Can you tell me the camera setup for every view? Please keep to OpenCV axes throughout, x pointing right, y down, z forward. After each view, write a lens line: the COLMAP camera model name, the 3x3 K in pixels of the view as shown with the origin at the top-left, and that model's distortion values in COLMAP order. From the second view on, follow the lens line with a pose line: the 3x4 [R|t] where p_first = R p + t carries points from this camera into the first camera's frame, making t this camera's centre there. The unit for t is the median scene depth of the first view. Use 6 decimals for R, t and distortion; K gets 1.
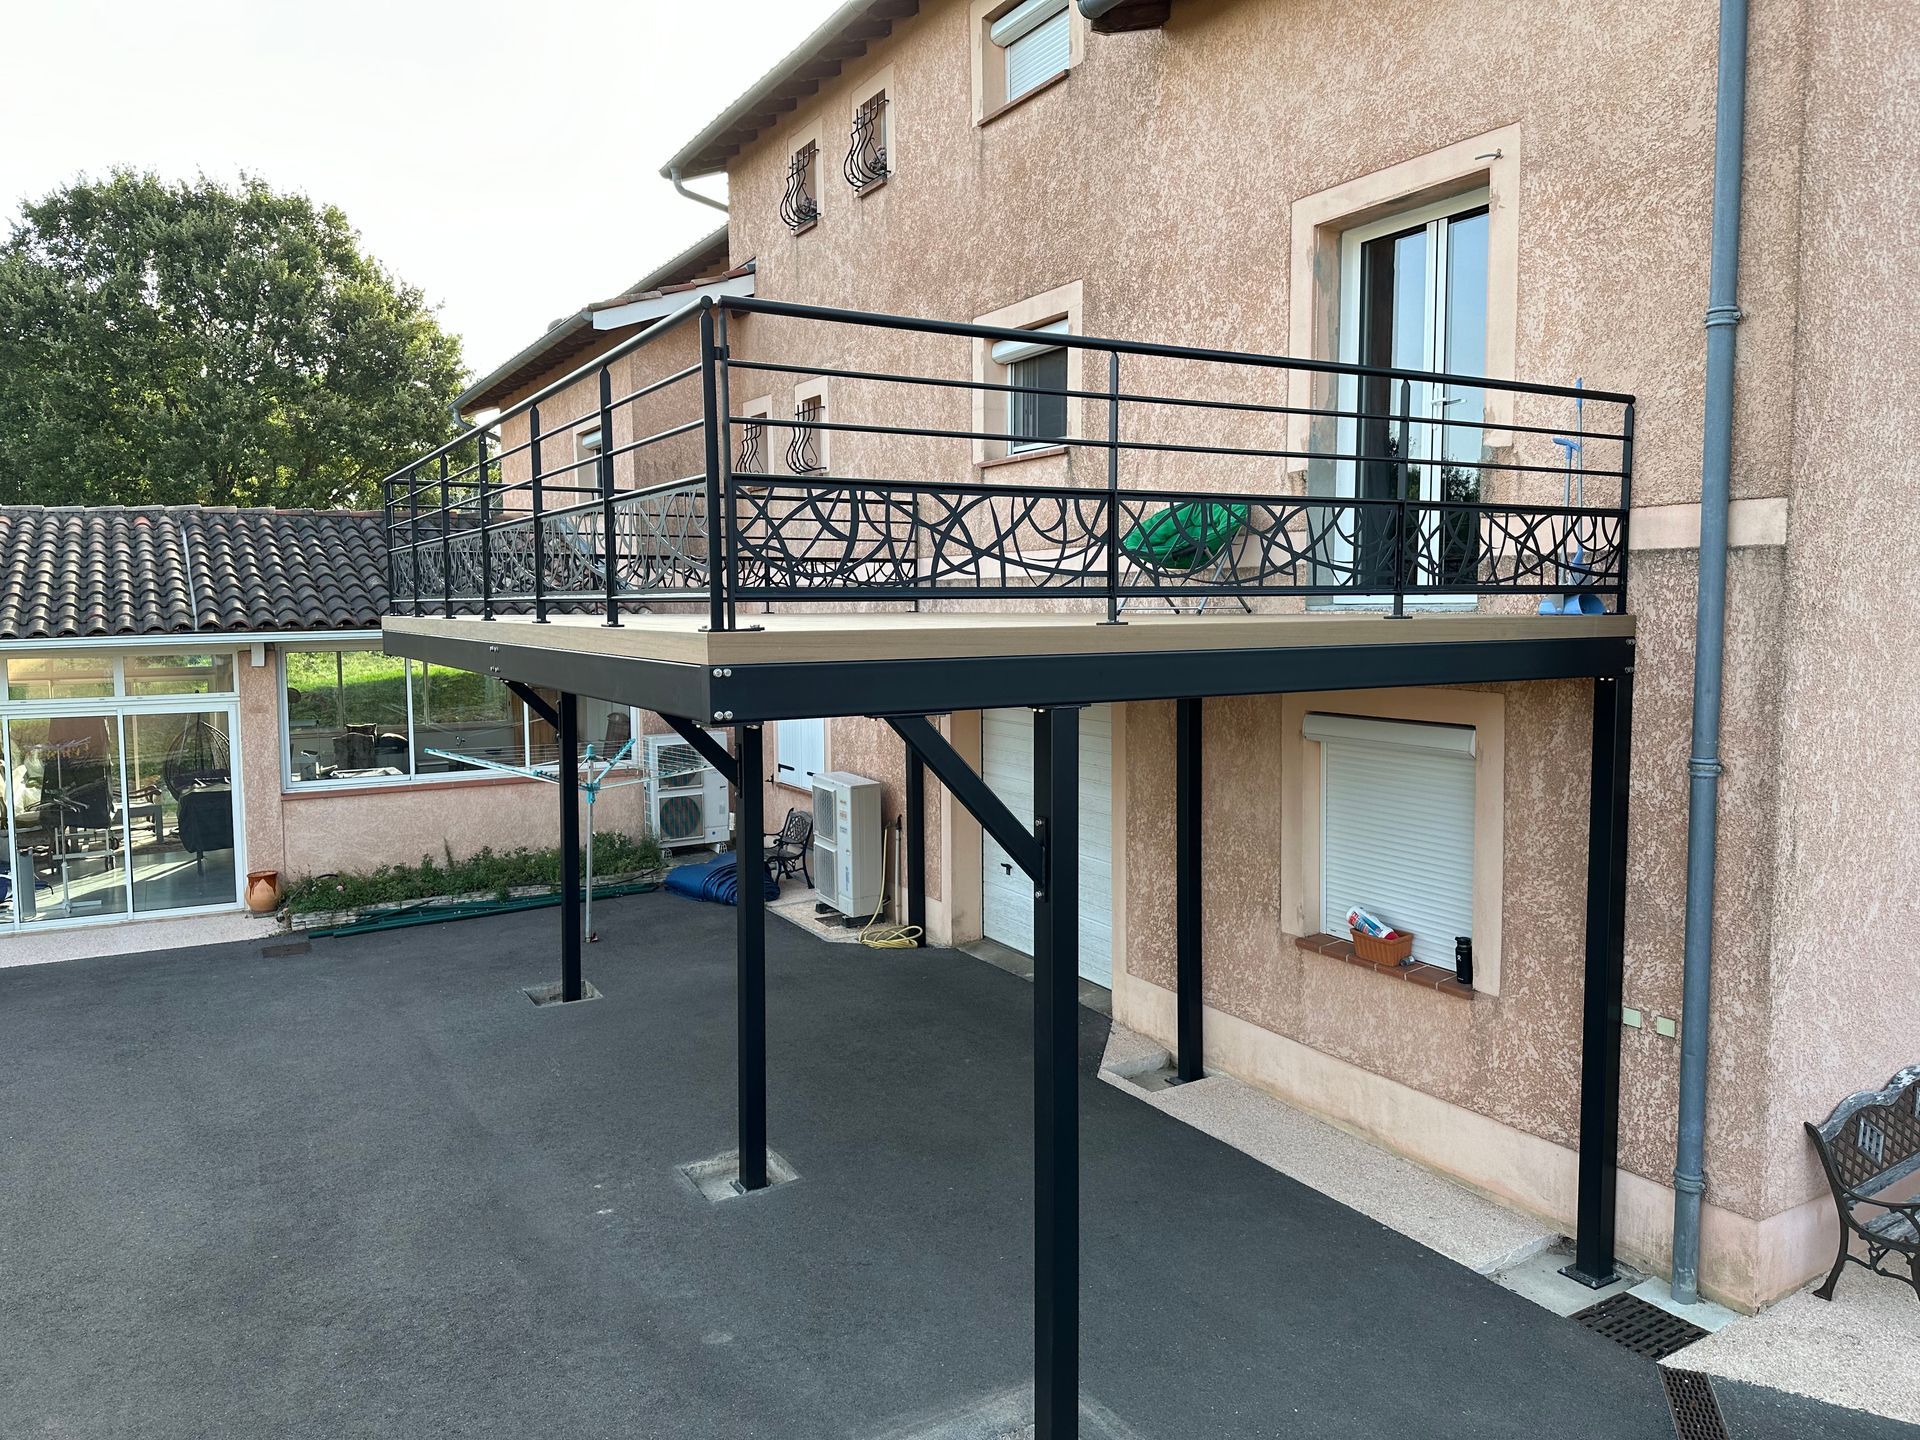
lens RADIAL K [[1345.6, 0, 955.8], [0, 1345.6, 703.0], [0, 0, 1]] dist [0.061233, -0.081934]
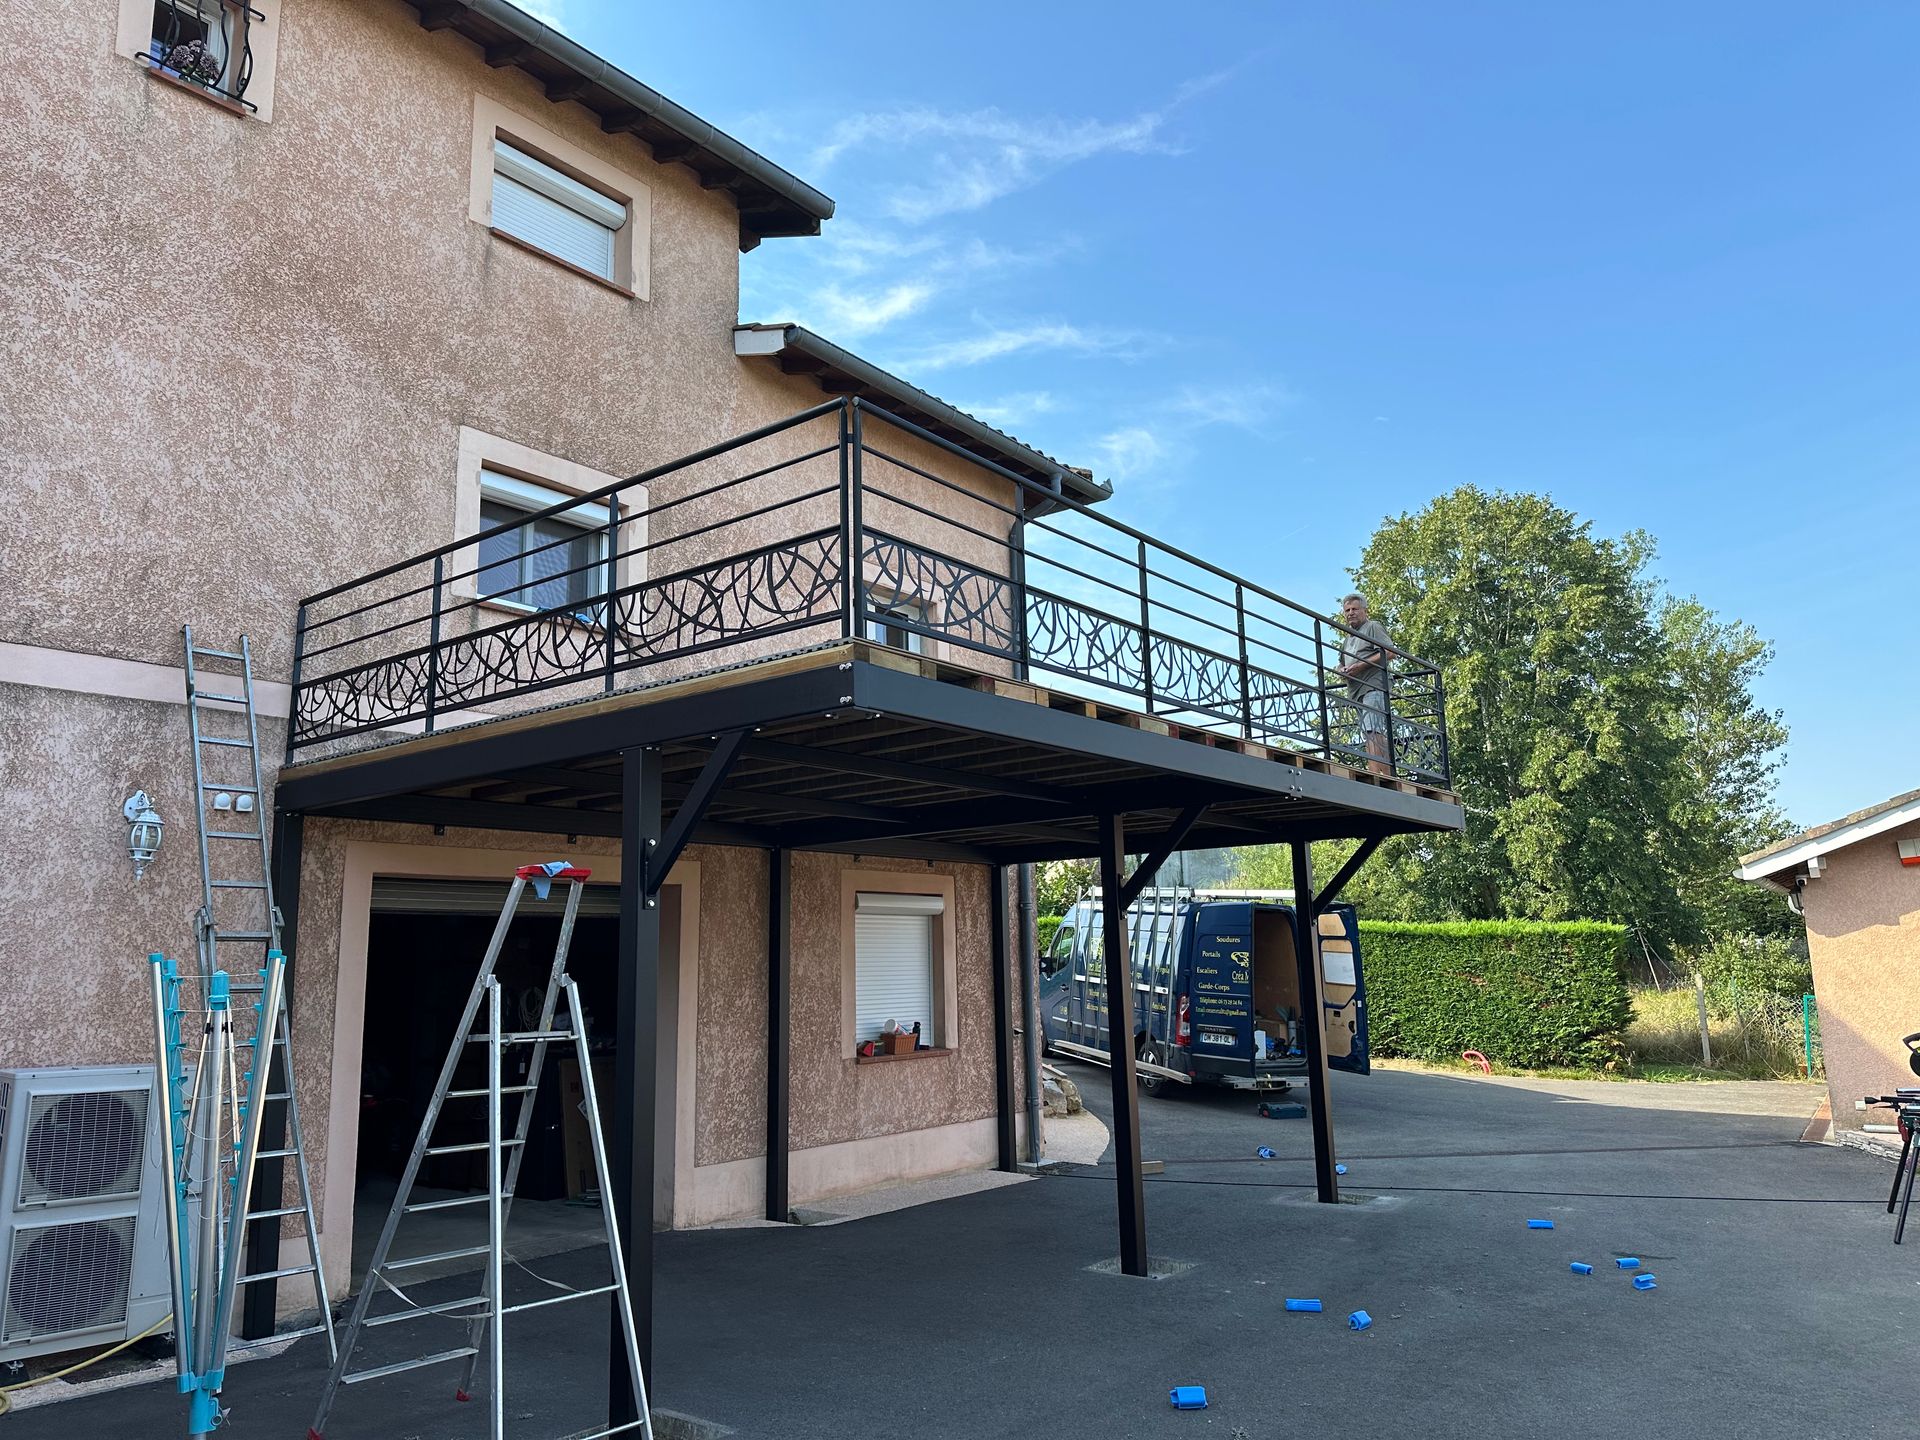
lens RADIAL K [[1344.9, 0, 960.0], [0, 1344.9, 720.0], [0, 0, 1]] dist [0.054660, -0.070186]
pose [[-0.378945, 0.190057, 0.905692, -1.290094], [0.107198, 0.981110, -0.161032, 0.081808], [-0.919190, 0.036066, -0.392161, 1.691652]]
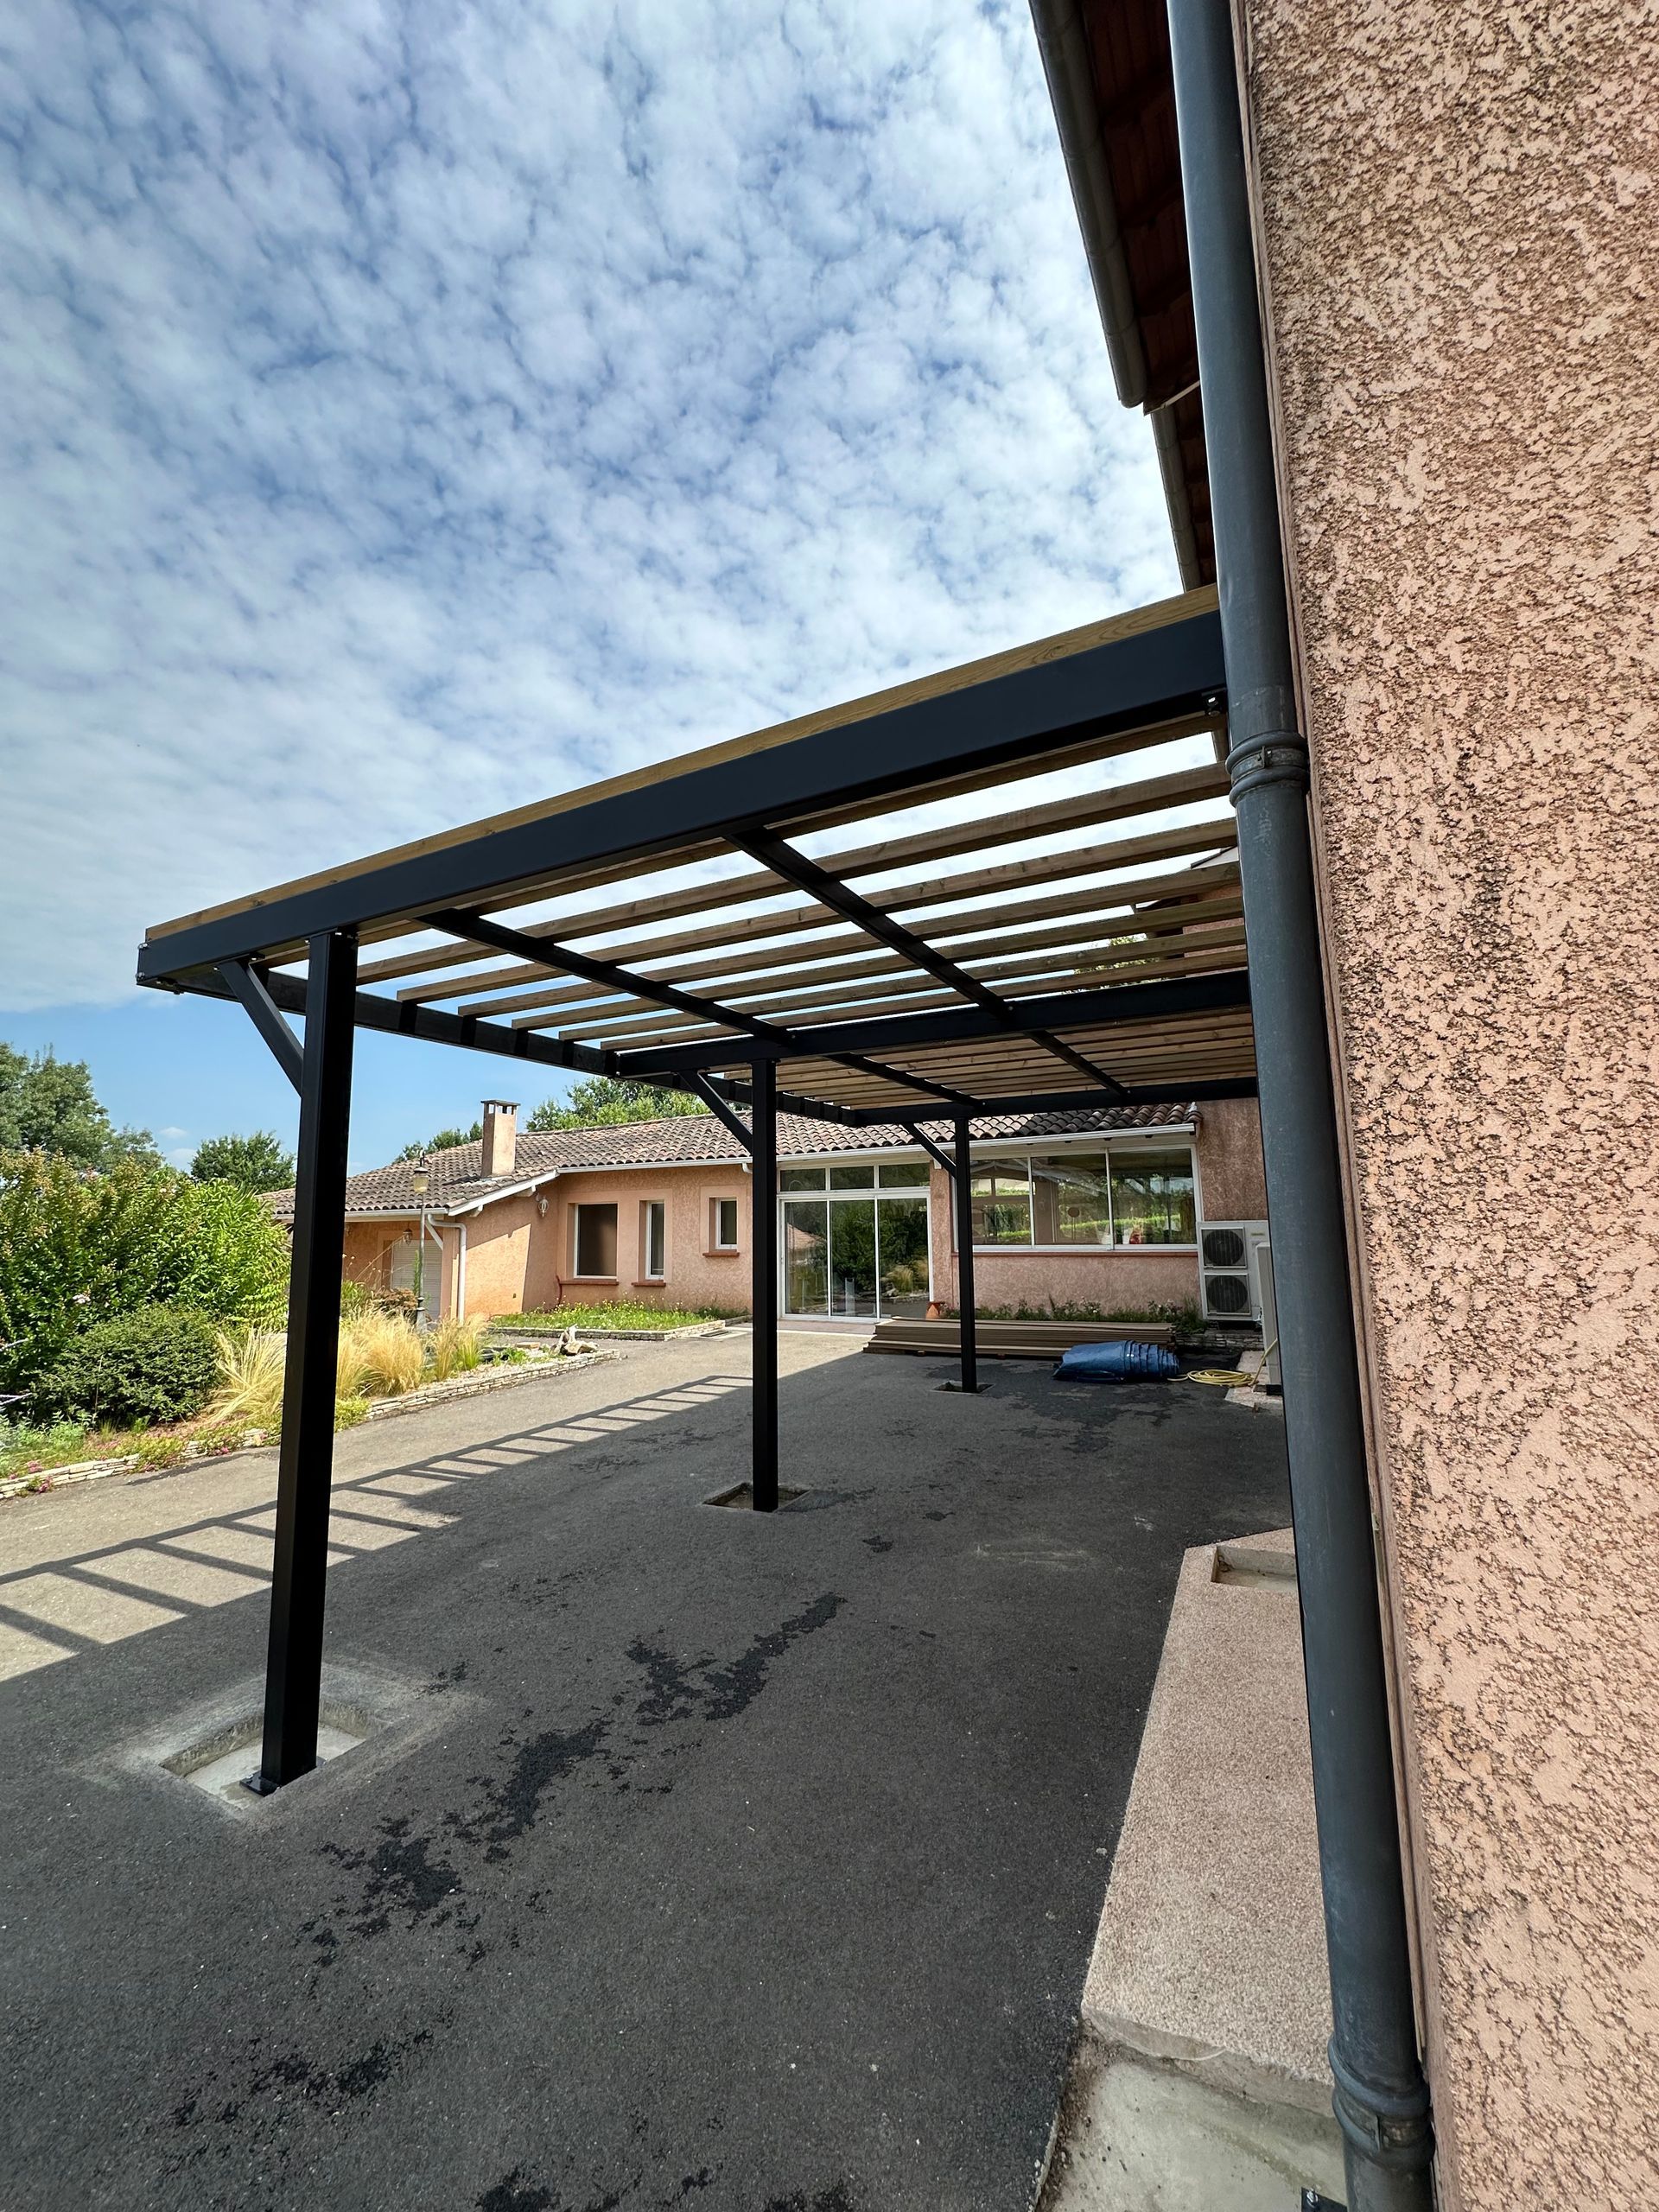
lens RADIAL K [[886.3, 0, 829.5], [0, 886.3, 1106.0], [0, 0, 1]] dist [-0.002835, 0.000120]
pose [[0.526842, -0.114723, -0.842186, 0.582971], [-0.053392, 0.984425, -0.167499, 0.156170], [0.848285, 0.133212, 0.512511, 0.678165]]
